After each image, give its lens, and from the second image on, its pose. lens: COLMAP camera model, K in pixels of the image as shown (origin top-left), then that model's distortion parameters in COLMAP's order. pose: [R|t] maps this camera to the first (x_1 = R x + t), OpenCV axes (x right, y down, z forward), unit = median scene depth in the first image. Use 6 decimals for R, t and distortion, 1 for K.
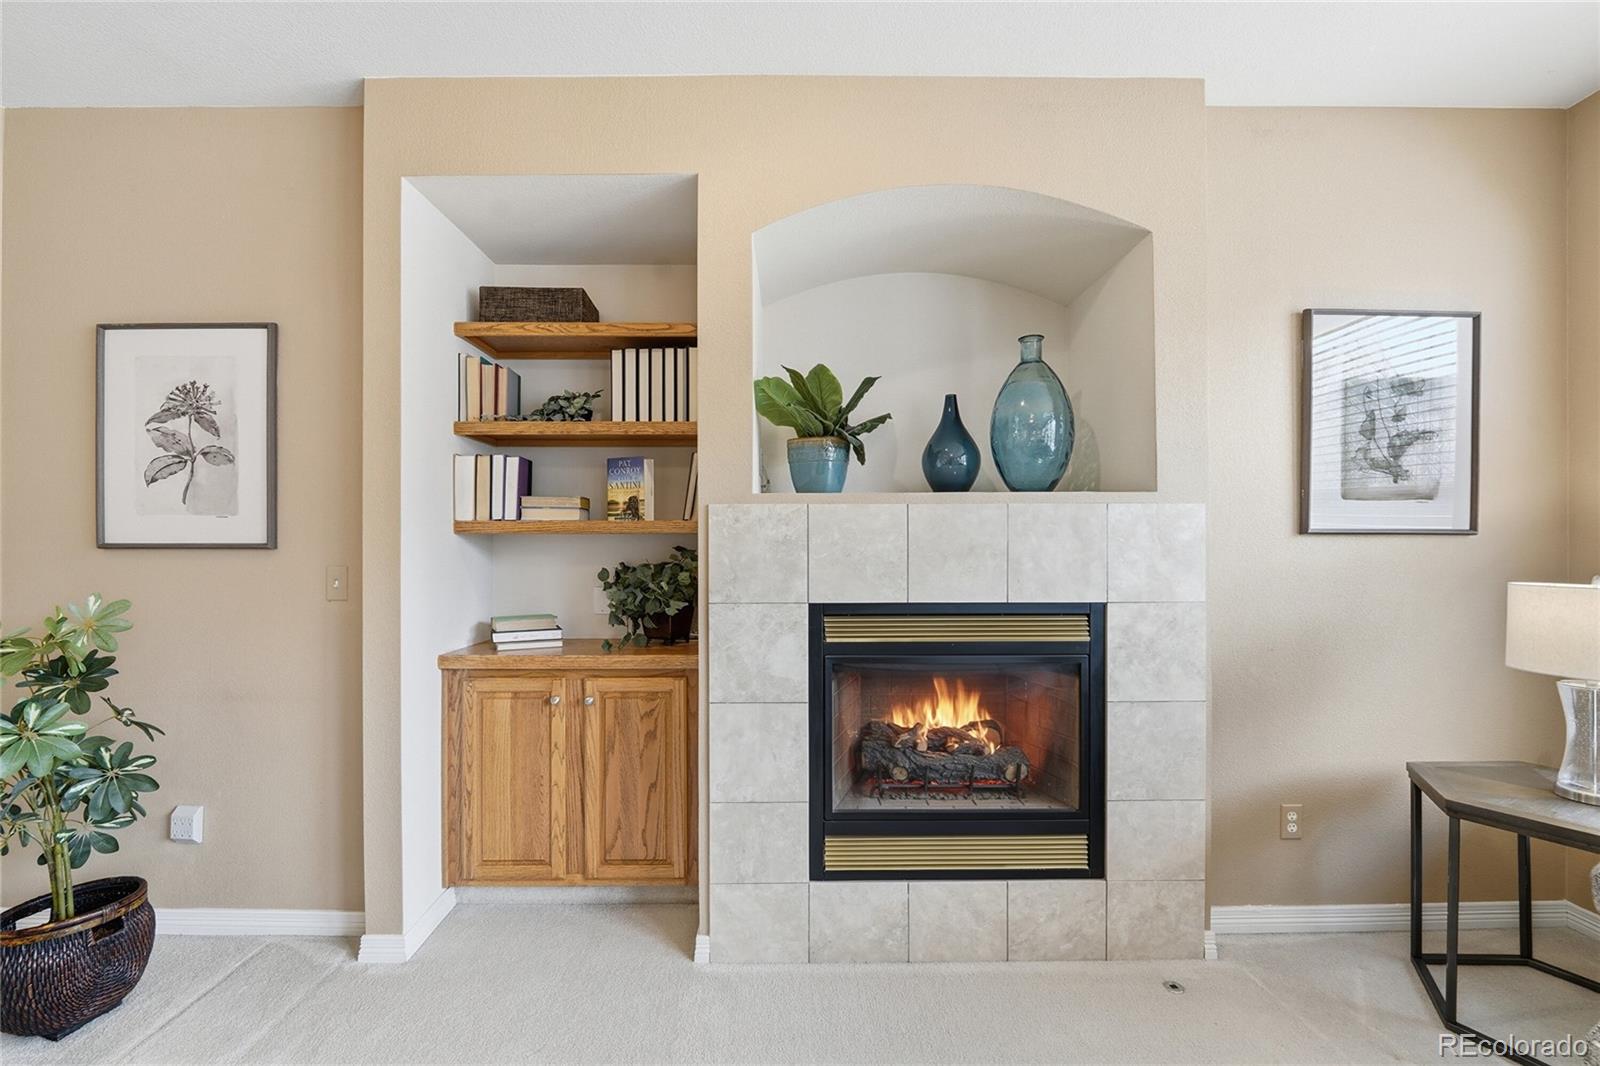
lens RADIAL K [[664.8, 0, 795.0], [0, 664.8, 541.6], [0, 0, 1]] dist [-0.013334, -0.000112]
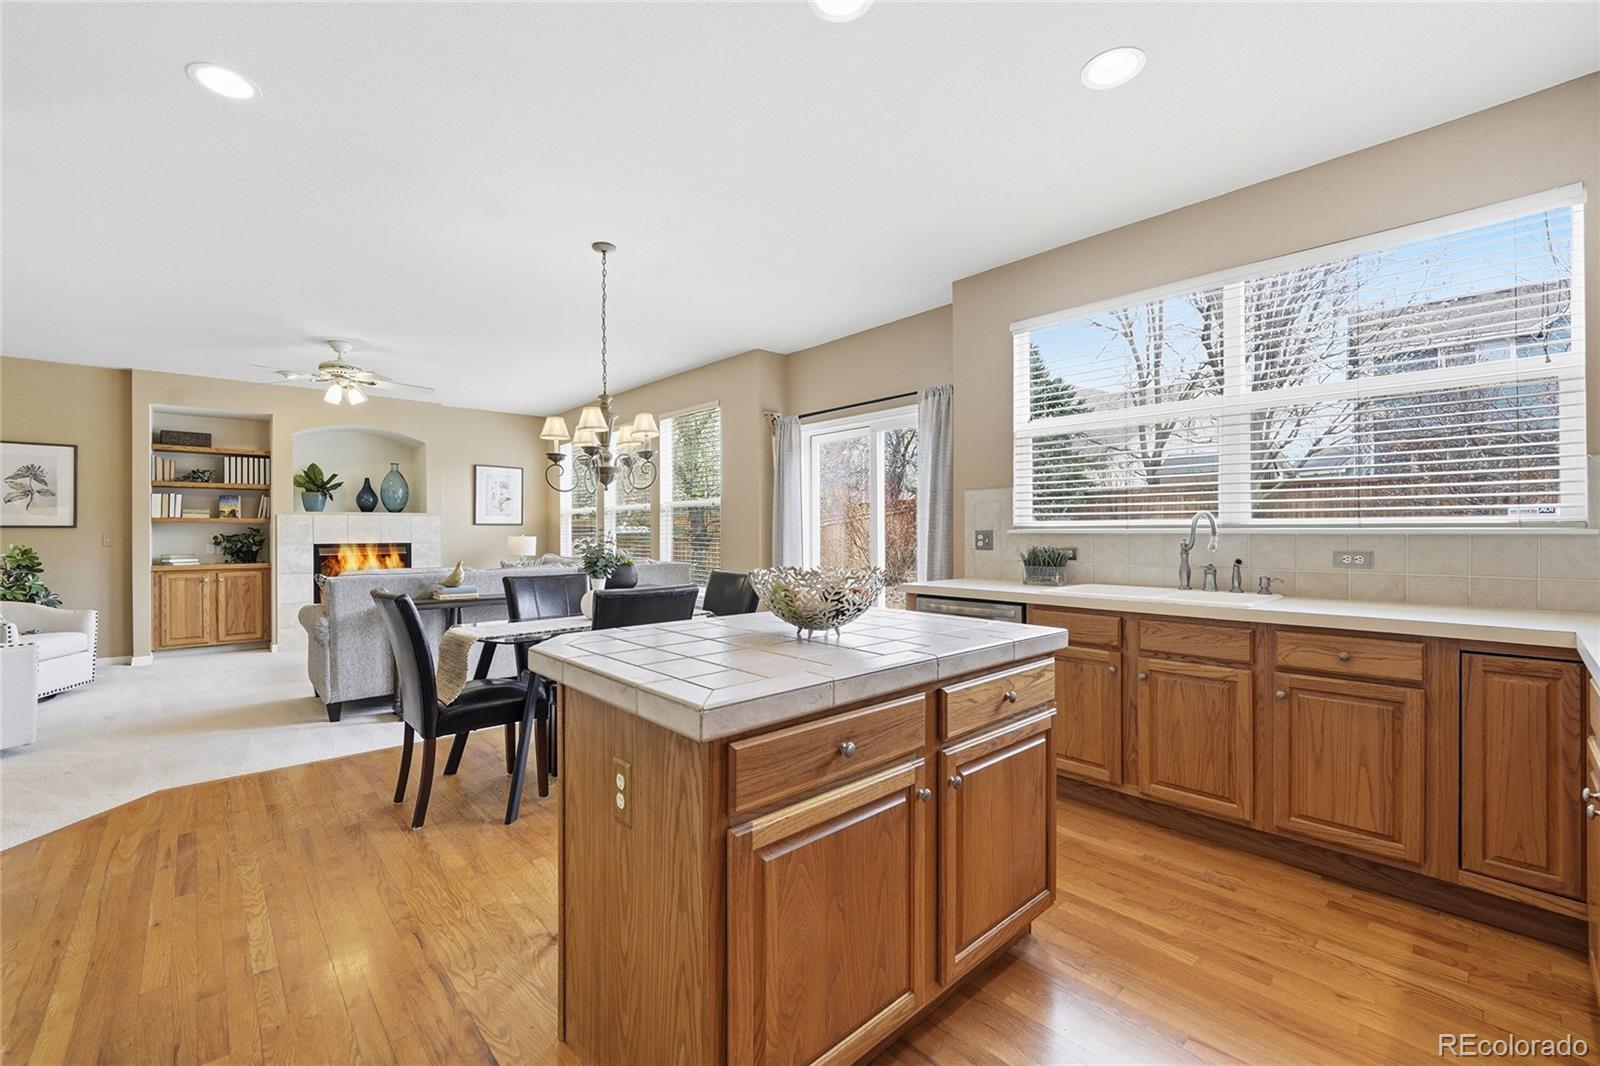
lens RADIAL K [[664.8, 0, 797.4], [0, 664.8, 530.0], [0, 0, 1]] dist [-0.013334, -0.000112]
pose [[0.752671, 0.003260, 0.658389, -0.304220], [-0.004505, 0.999990, 0.000199, 0.006448], [-0.658381, -0.003116, 0.752678, -2.848889]]
